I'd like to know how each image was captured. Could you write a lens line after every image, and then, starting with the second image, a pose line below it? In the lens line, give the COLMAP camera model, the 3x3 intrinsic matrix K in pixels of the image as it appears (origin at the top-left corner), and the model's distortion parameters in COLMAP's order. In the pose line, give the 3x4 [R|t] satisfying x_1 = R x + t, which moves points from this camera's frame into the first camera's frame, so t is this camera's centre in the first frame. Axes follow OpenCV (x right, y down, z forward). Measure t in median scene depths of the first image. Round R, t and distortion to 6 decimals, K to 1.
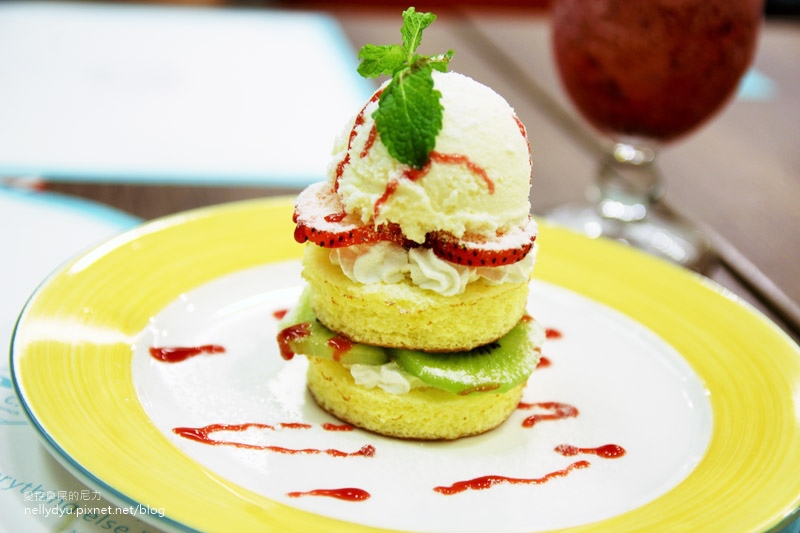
lens RADIAL K [[1511.7, 0, 400.8], [0, 1511.7, 269.2], [0, 0, 1]] dist [-0.085140, 0.000000]
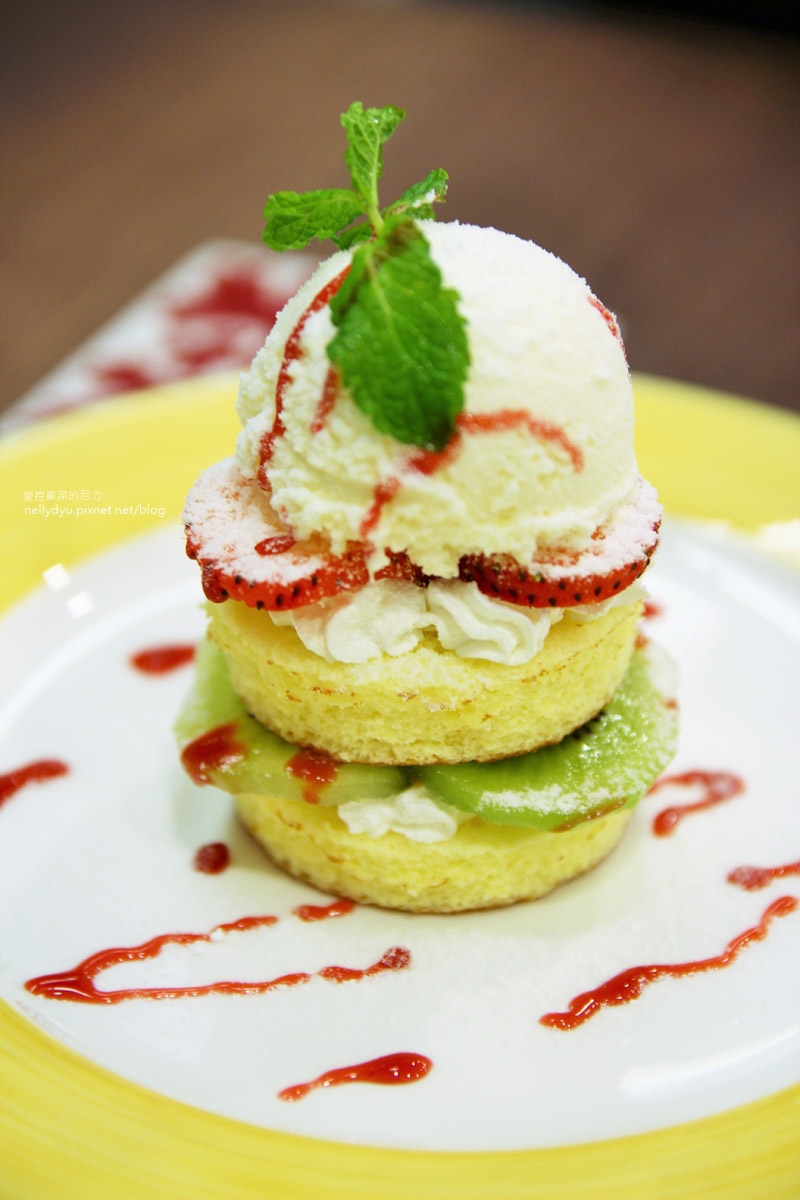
lens RADIAL K [[2590.9, 0, 392.3], [0, 2590.9, 593.3], [0, 0, 1]] dist [-0.065296, 0.000000]
pose [[0.981325, -0.164730, 0.099324, -0.093993], [0.141443, 0.967892, 0.207795, -0.195365], [-0.130365, -0.189866, 0.973117, 0.137955]]
